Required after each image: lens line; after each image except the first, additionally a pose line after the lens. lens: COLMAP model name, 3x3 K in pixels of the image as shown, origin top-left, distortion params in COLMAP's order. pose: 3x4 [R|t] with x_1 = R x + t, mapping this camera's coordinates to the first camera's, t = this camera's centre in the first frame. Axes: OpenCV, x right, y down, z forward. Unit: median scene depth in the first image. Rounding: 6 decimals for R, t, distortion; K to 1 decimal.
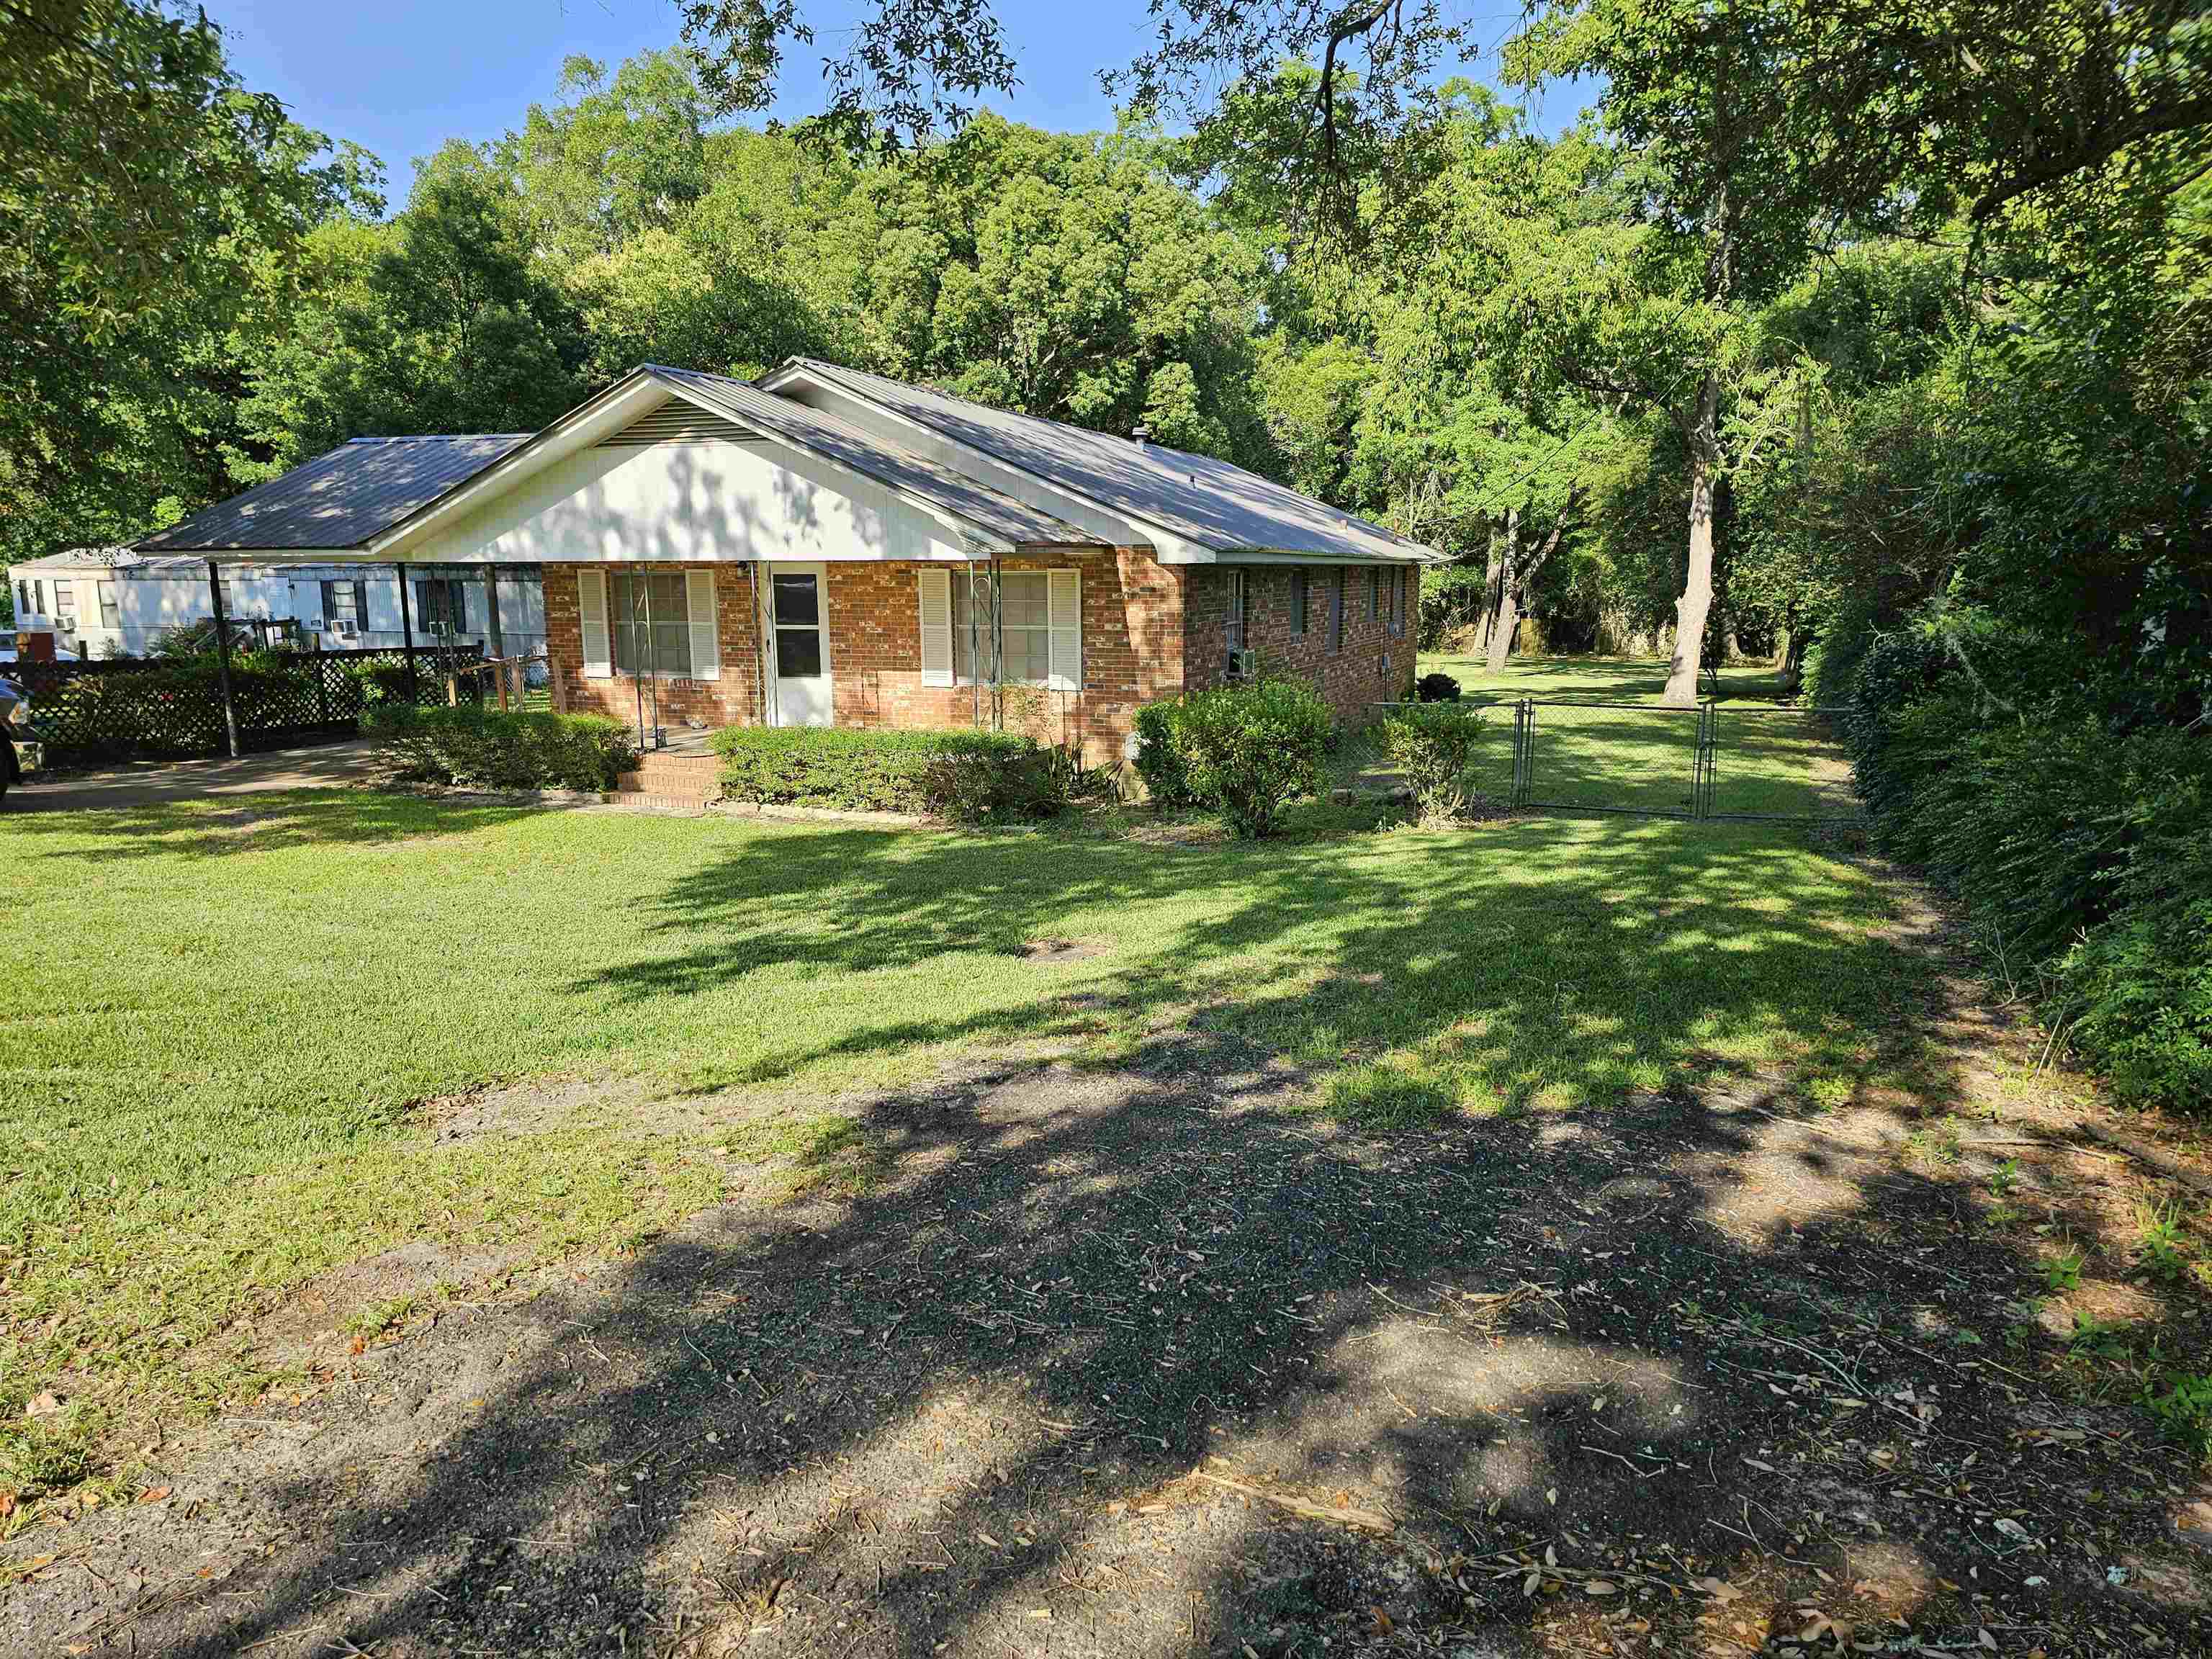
lens RADIAL K [[1477.2, 0, 1099.3], [0, 1477.2, 859.2], [0, 0, 1]] dist [0.078801, -0.077381]
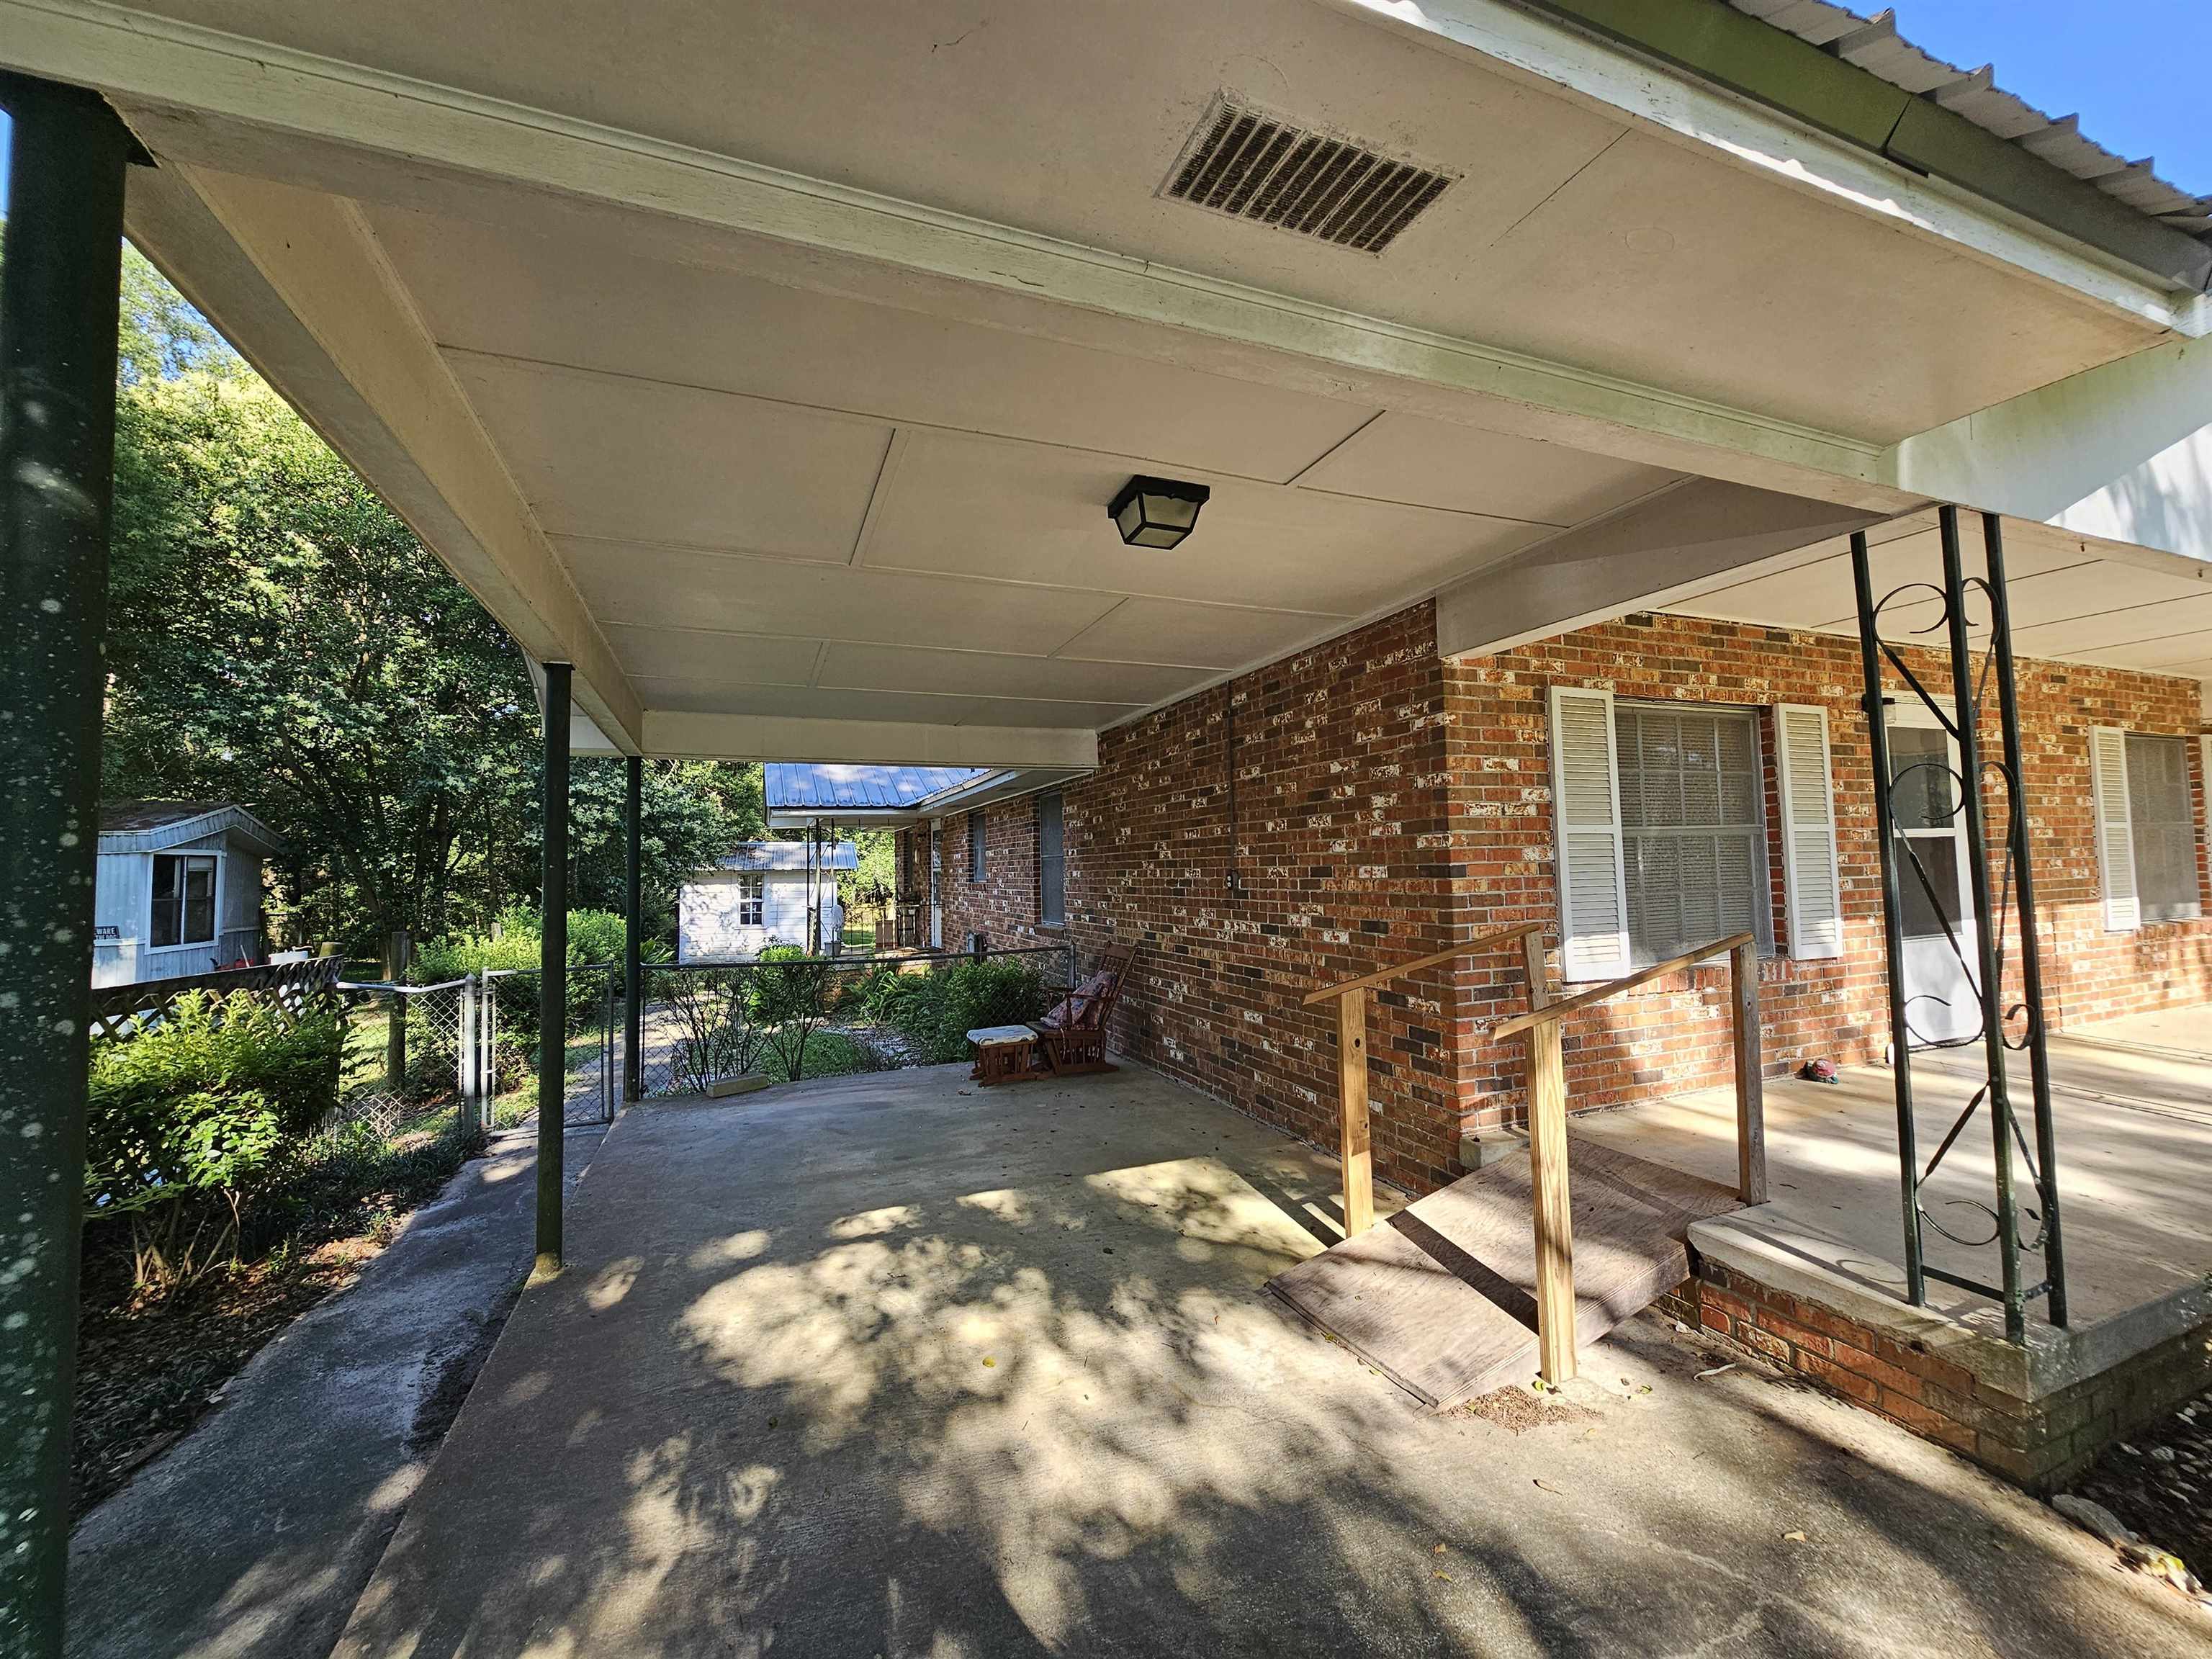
lens RADIAL K [[910.5, 0, 1103.4], [0, 910.5, 816.0], [0, 0, 1]] dist [-0.002494, 0.000489]
pose [[0.731157, 0.028148, 0.681628, -0.632350], [0.148238, 0.968721, -0.199012, -0.147907], [-0.665909, 0.246552, 0.704114, 1.007343]]
